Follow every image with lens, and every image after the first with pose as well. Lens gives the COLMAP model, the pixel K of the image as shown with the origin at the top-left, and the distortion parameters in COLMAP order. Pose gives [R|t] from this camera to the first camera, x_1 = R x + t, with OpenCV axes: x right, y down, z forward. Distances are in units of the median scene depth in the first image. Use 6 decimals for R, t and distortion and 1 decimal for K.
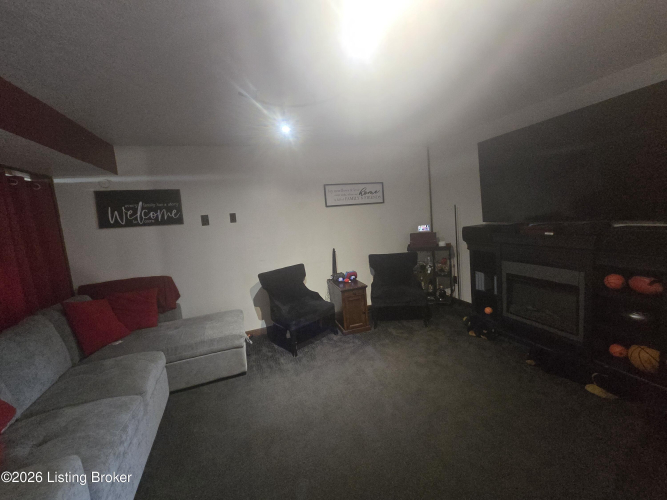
lens RADIAL K [[273.2, 0, 334.3], [0, 273.2, 242.6], [0, 0, 1]] dist [-0.001544, -0.000121]
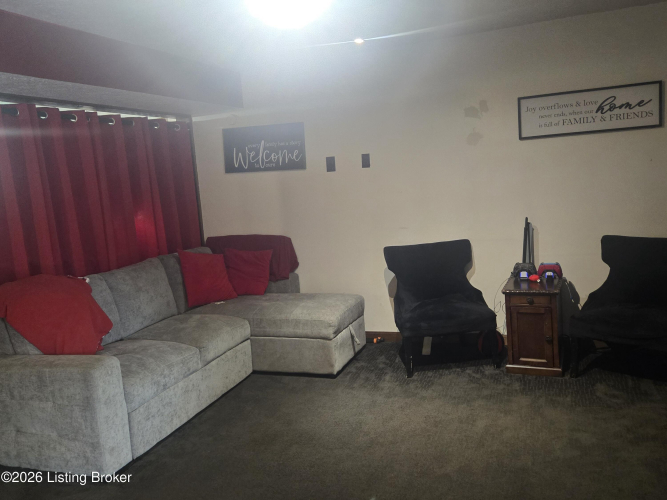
lens RADIAL K [[567.1, 0, 333.4], [0, 567.1, 231.2], [0, 0, 1]] dist [0.046184, -0.003151]
pose [[0.749516, 0.088943, -0.655984, 0.566550], [-0.049317, 0.995681, 0.078652, -0.026338], [0.660146, -0.026600, 0.750666, -0.120595]]
